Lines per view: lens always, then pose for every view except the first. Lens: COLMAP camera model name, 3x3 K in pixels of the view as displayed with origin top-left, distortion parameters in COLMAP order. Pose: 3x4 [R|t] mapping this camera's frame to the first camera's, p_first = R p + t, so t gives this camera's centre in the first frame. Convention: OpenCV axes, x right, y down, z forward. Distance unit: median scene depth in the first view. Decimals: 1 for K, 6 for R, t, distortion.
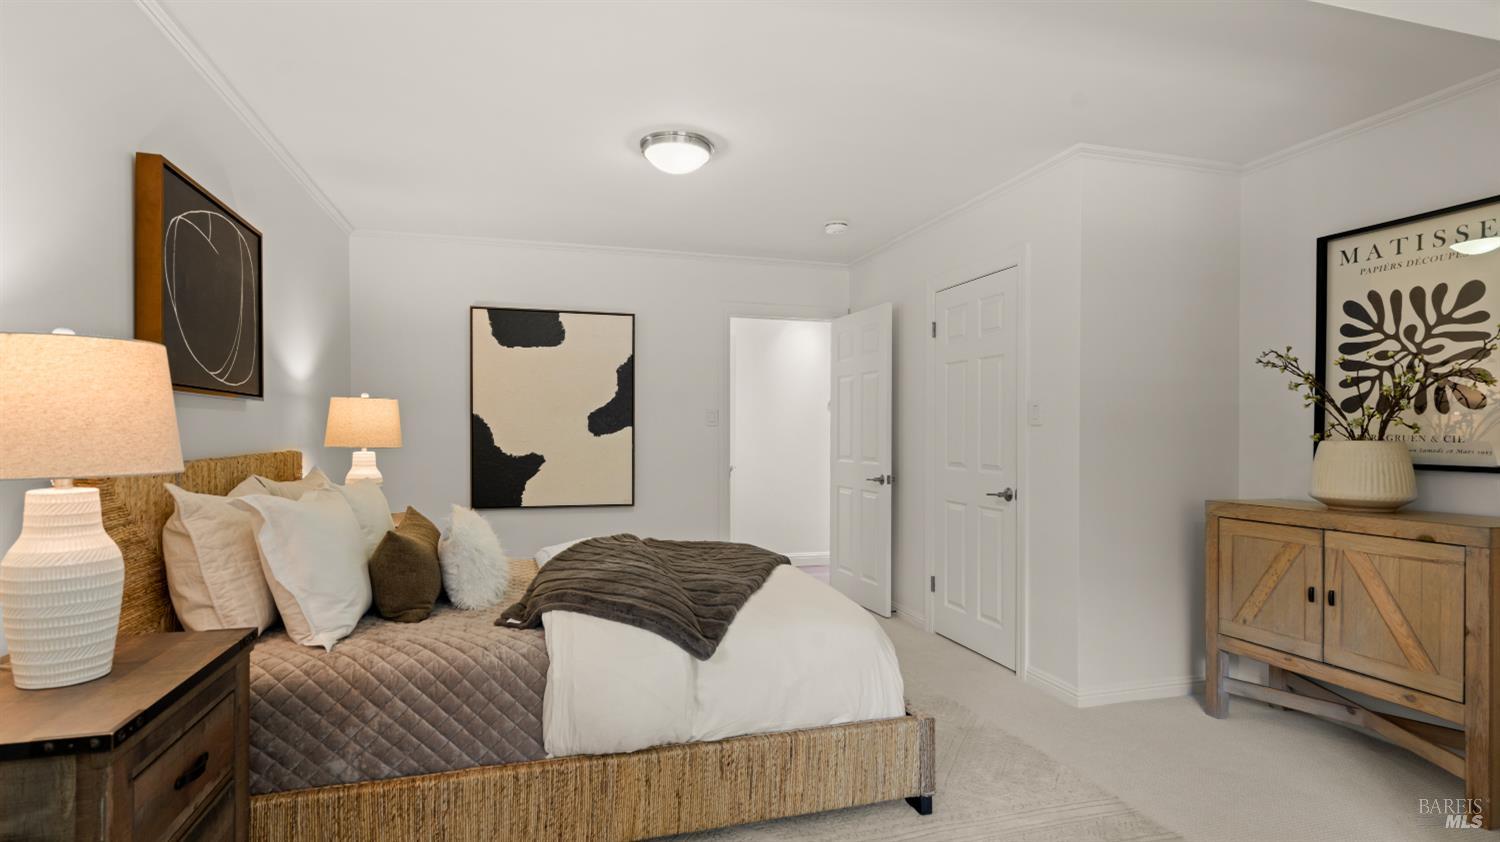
lens RADIAL K [[714.4, 0, 749.0], [0, 714.4, 427.1], [0, 0, 1]] dist [0.000032, 0.000763]
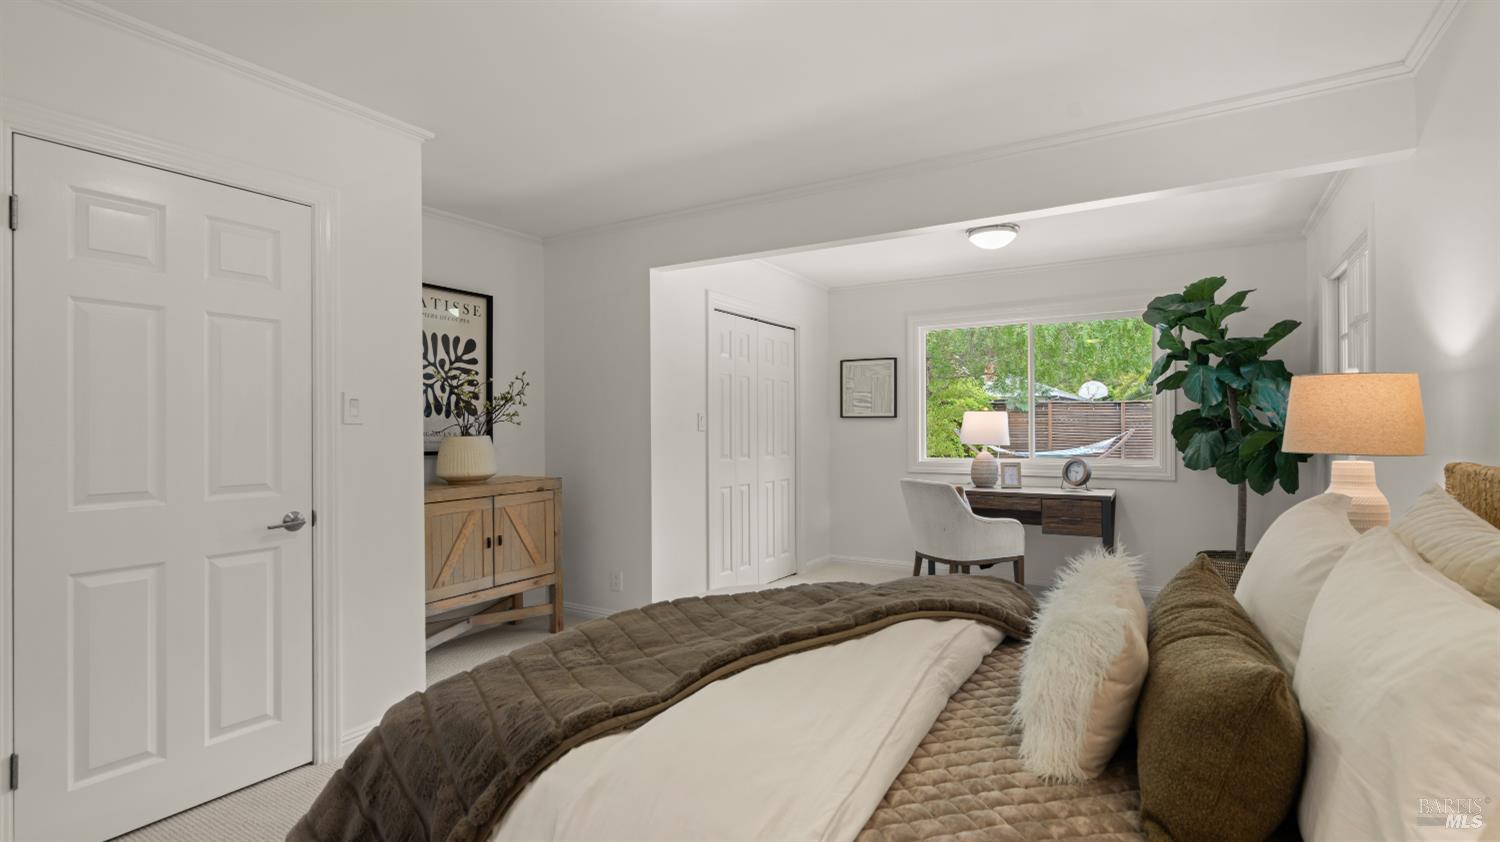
lens RADIAL K [[702.8, 0, 751.7], [0, 702.8, 424.6], [0, 0, 1]] dist [-0.001888, 0.000973]
pose [[-0.654966, 0.005863, 0.755636, -0.616548], [0.003849, 0.999983, -0.004423, 0.004160], [-0.755648, 0.000011, -0.654977, 1.493135]]
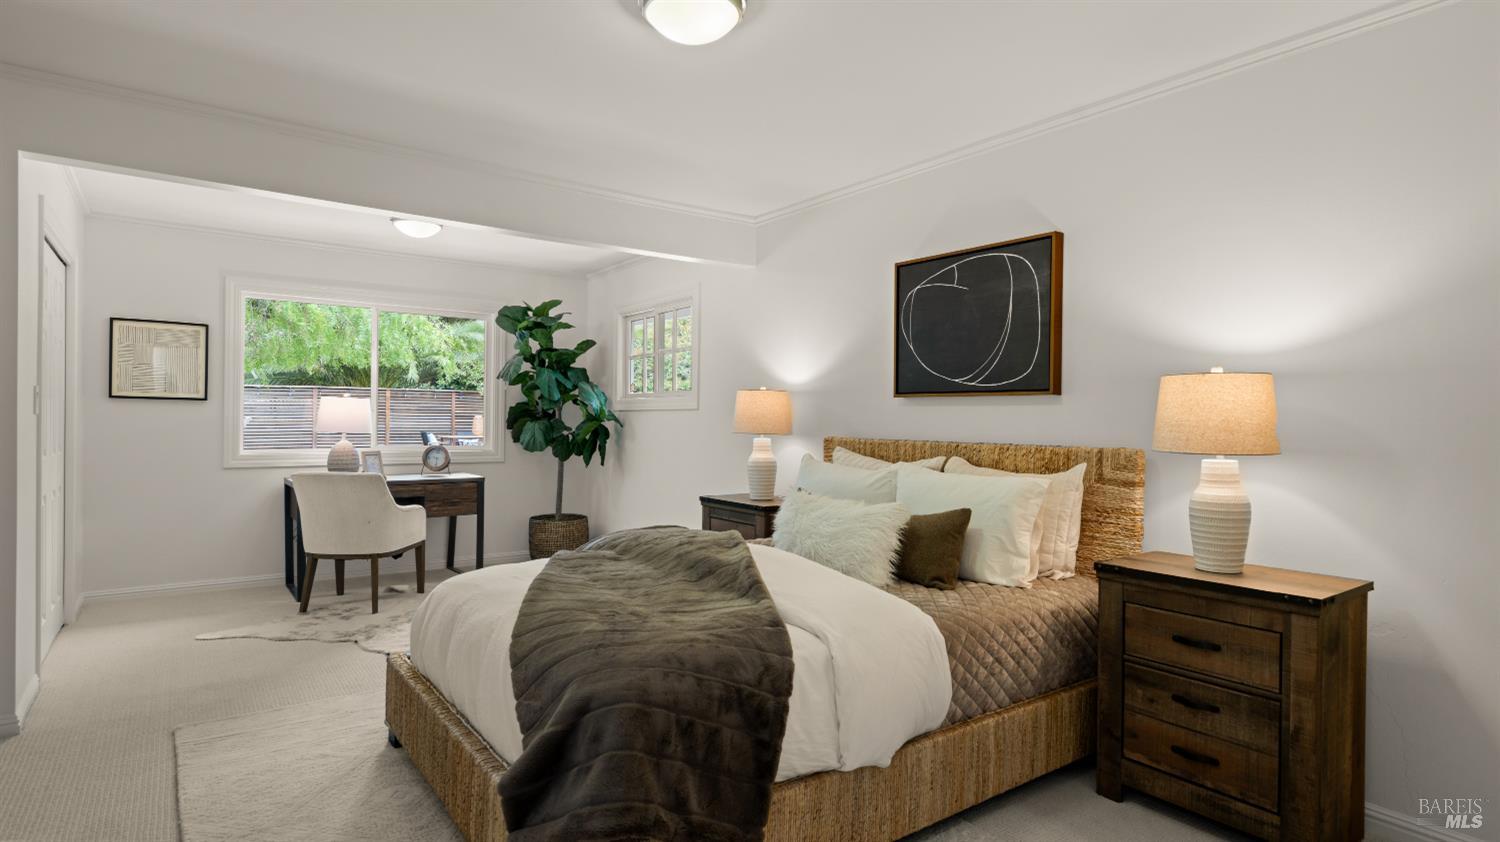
lens RADIAL K [[780.0, 0, 751.3], [0, 780.0, 412.0], [0, 0, 1]] dist [-0.000549, 0.000001]
pose [[-0.941601, -0.013073, -0.336478, 0.084805], [-0.011209, 0.999909, -0.007481, 0.002270], [0.336545, -0.003273, -0.941662, 1.950279]]
